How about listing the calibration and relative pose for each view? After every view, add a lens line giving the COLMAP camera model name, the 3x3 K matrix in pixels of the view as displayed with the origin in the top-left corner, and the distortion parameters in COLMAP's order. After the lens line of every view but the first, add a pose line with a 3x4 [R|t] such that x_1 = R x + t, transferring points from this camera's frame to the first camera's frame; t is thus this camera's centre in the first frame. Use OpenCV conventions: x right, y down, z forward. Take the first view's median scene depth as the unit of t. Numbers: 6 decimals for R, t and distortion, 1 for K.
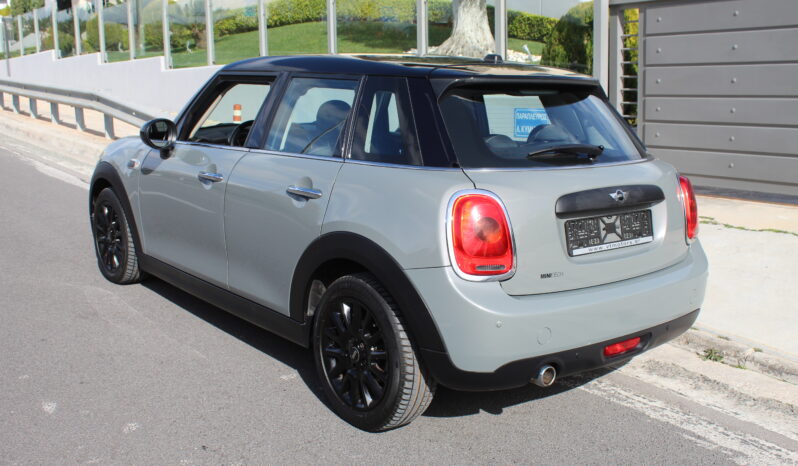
lens RADIAL K [[835.6, 0, 399.0], [0, 835.6, 233.0], [0, 0, 1]] dist [-0.016340, -0.004960]
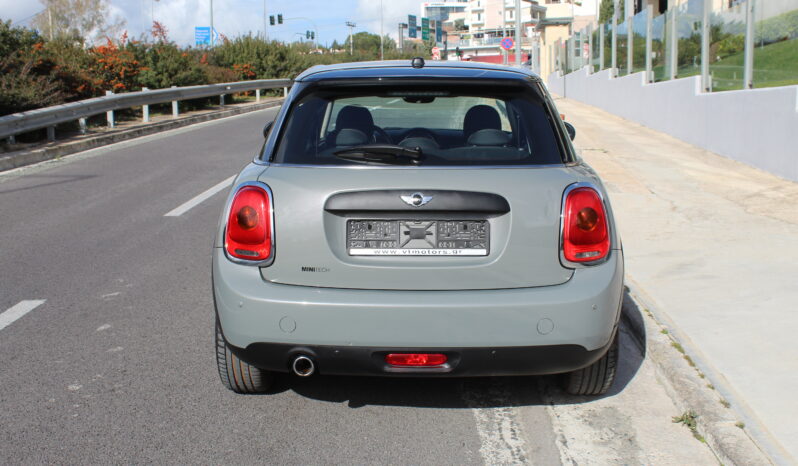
lens RADIAL K [[835.6, 0, 399.0], [0, 835.6, 233.0], [0, 0, 1]] dist [-0.016340, -0.004960]
pose [[0.754405, 0.087673, -0.650527, 0.798338], [-0.100864, 0.994753, 0.017096, -0.019286], [0.648613, 0.052717, 0.759290, 0.243922]]
